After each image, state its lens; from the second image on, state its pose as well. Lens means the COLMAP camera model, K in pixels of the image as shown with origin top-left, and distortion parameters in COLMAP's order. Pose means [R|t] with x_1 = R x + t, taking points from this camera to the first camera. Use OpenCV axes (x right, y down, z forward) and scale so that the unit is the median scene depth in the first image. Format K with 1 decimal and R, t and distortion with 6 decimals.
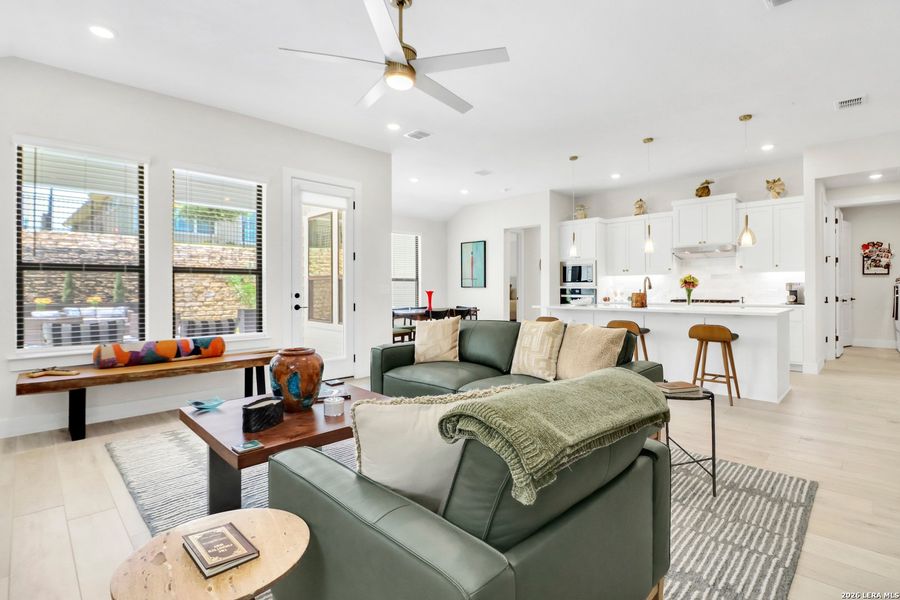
lens RADIAL K [[428.3, 0, 452.1], [0, 428.3, 297.8], [0, 0, 1]] dist [0.002095, -0.003402]
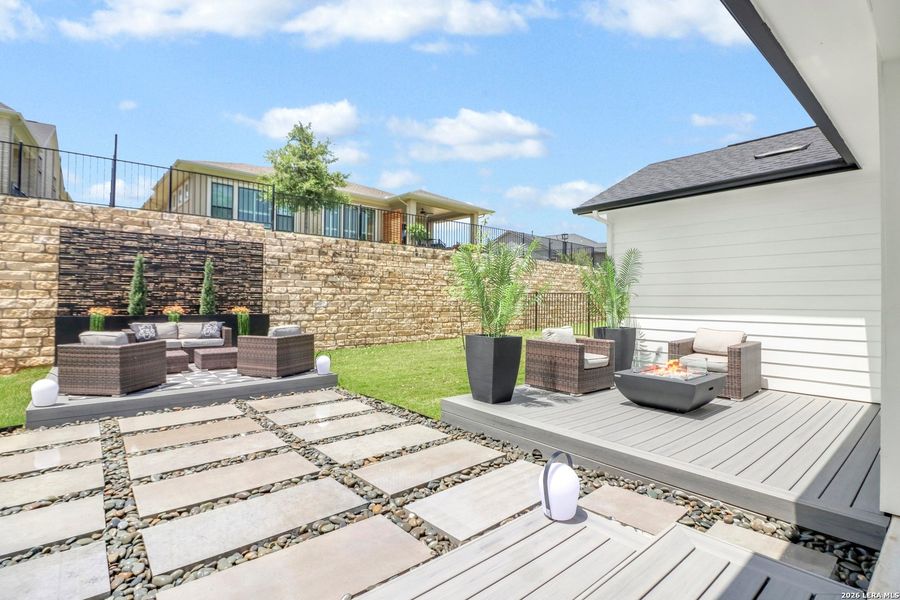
lens RADIAL K [[428.3, 0, 459.6], [0, 428.3, 304.6], [0, 0, 1]] dist [0.002095, -0.003402]
pose [[0.997783, 0.011955, -0.065465, -0.340753], [-0.012622, 0.999873, -0.009780, -0.003612], [0.065340, 0.010585, 0.997807, 0.356302]]
